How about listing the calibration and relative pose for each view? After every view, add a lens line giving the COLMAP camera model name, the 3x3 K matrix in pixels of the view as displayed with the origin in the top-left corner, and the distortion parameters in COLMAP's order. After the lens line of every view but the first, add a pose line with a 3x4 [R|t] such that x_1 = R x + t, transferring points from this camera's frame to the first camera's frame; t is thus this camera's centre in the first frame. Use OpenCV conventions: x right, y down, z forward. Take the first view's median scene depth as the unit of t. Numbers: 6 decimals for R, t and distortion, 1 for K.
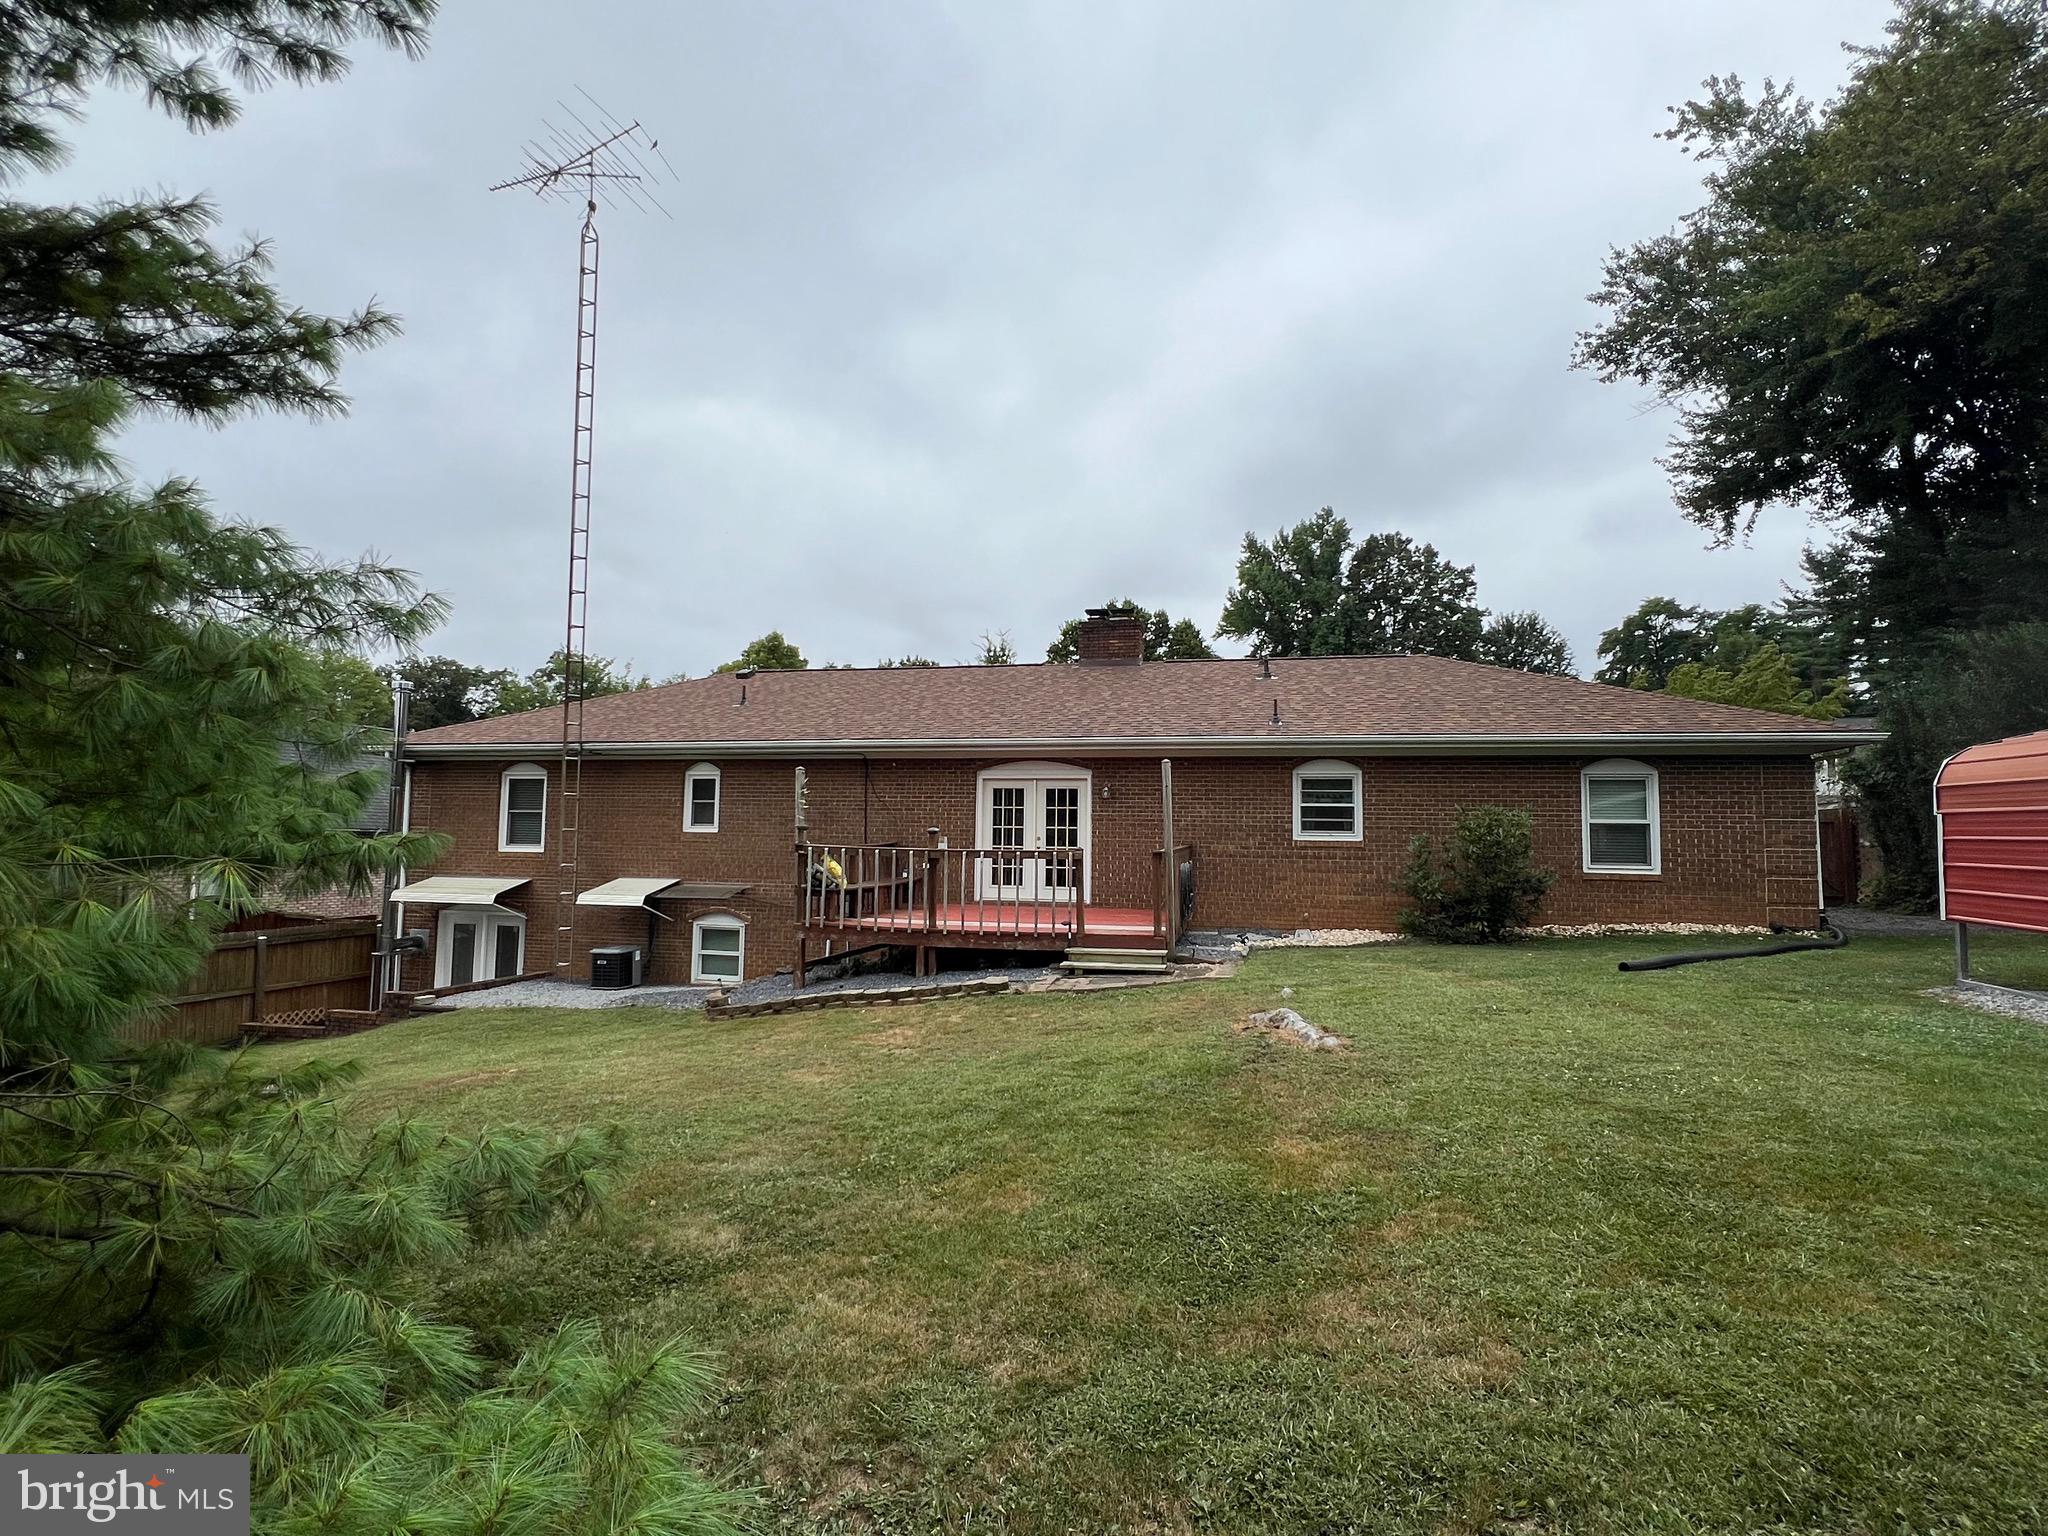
lens RADIAL K [[1013.6, 0, 1024.1], [0, 1013.6, 766.7], [0, 0, 1]] dist [0.001429, -0.000553]
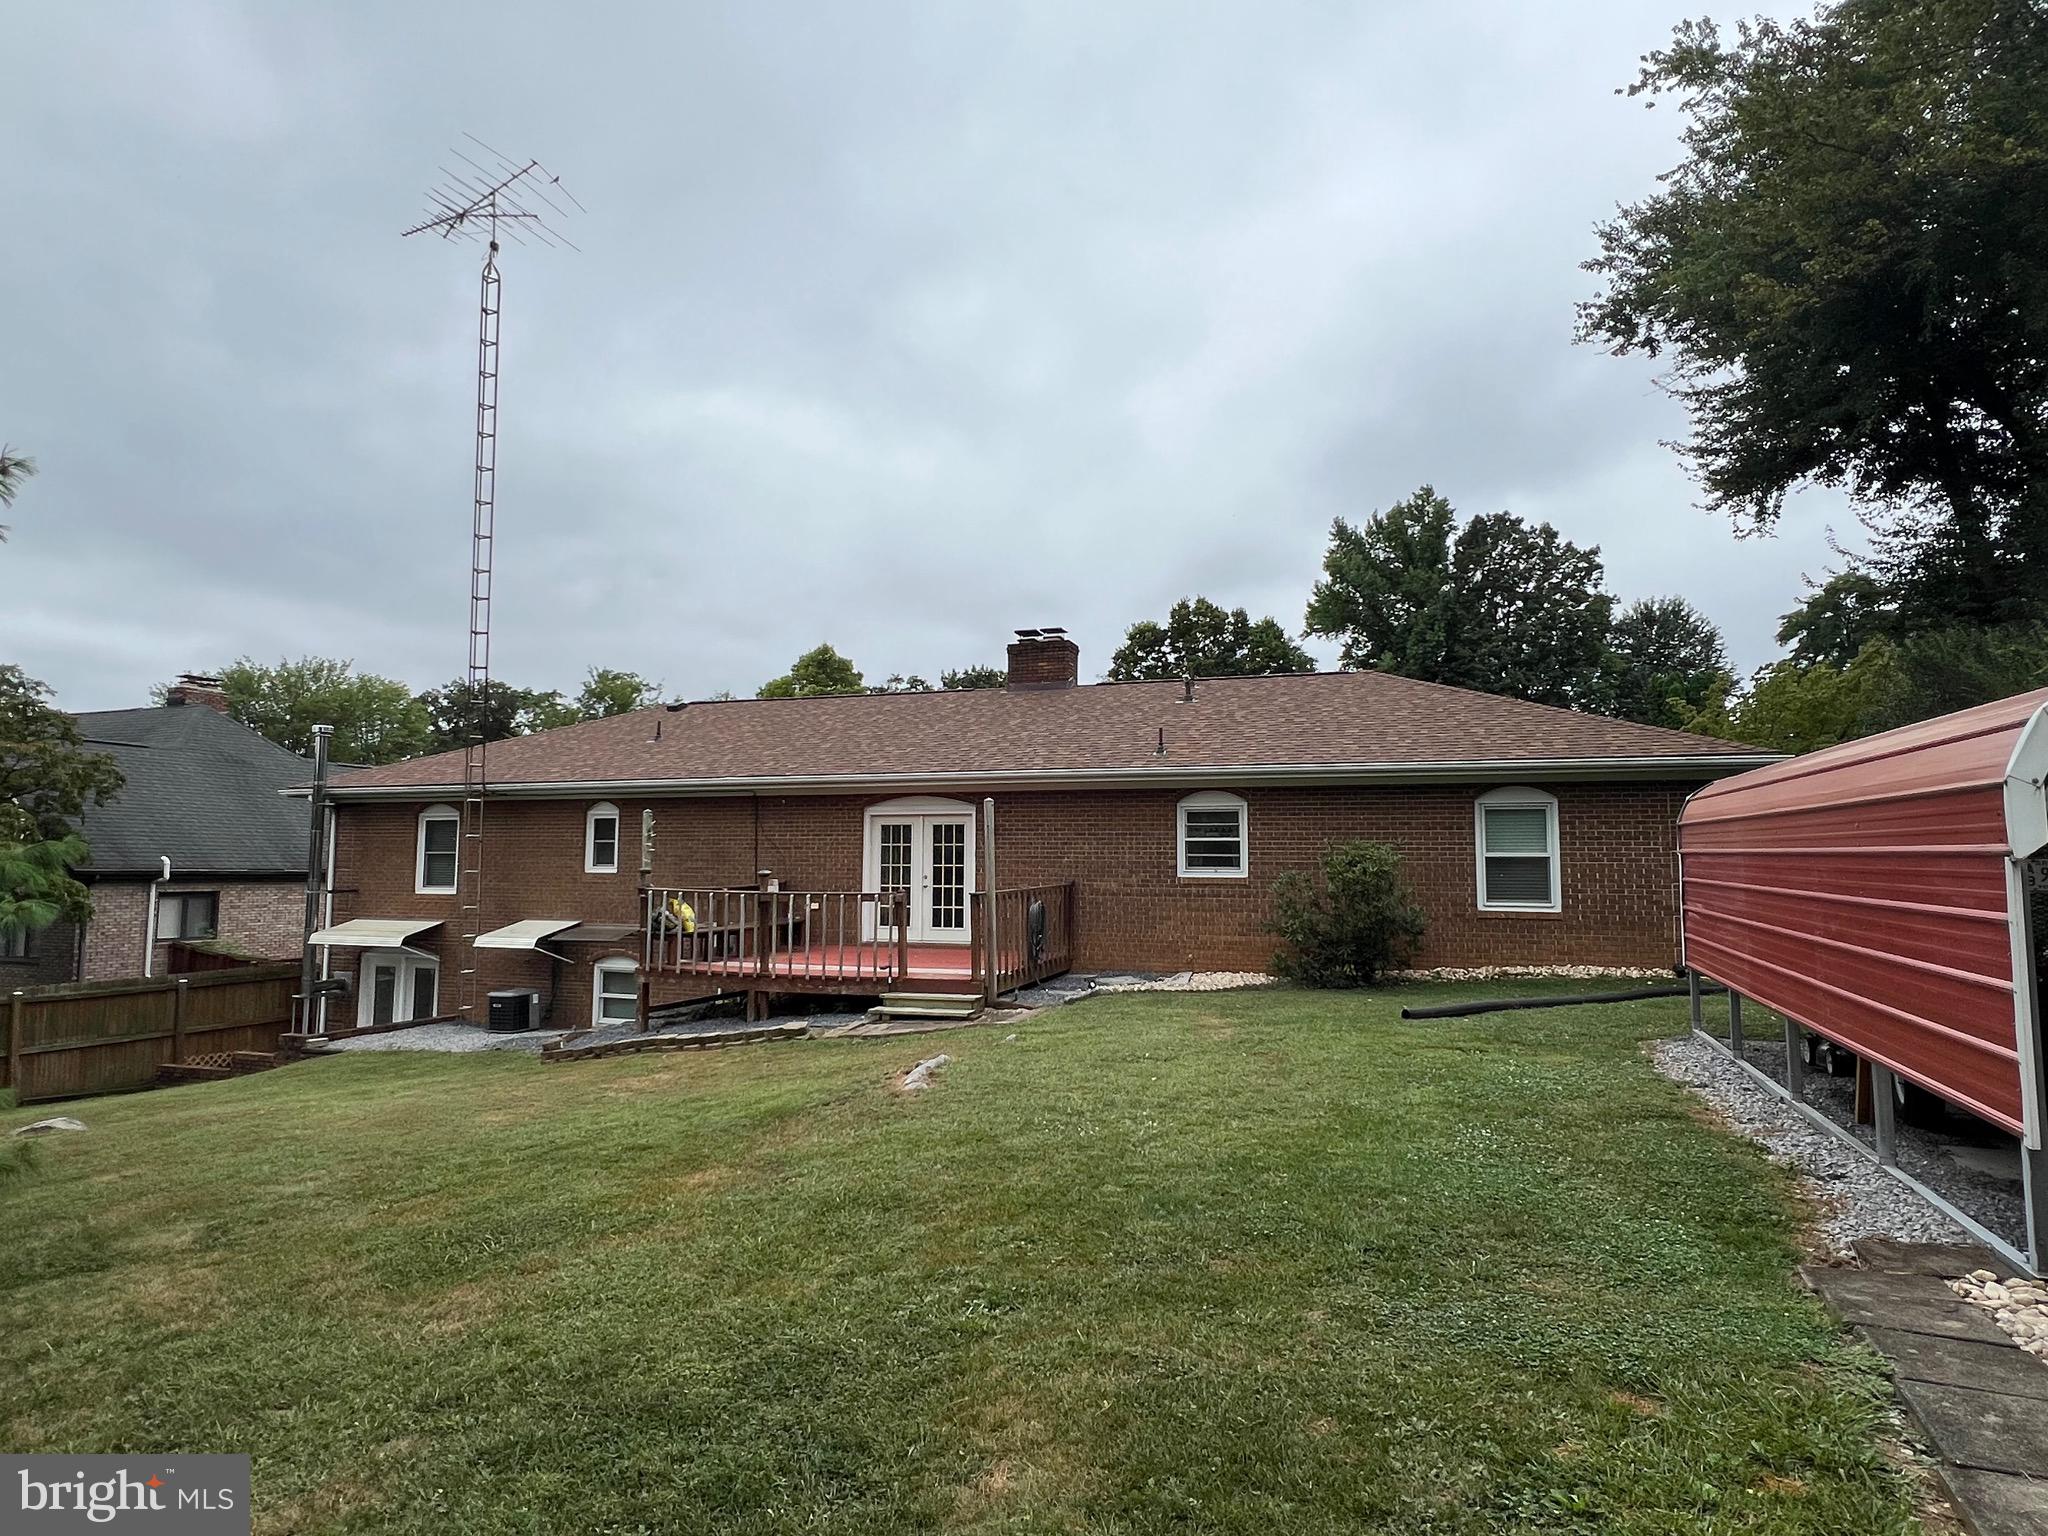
lens RADIAL K [[1140.7, 0, 1026.7], [0, 1140.7, 765.7], [0, 0, 1]] dist [-0.001248, 0.001305]
pose [[0.994965, -0.018522, -0.098498, 0.198189], [0.017023, 0.999726, -0.016040, -0.014146], [0.098768, 0.014283, 0.995008, -0.059767]]
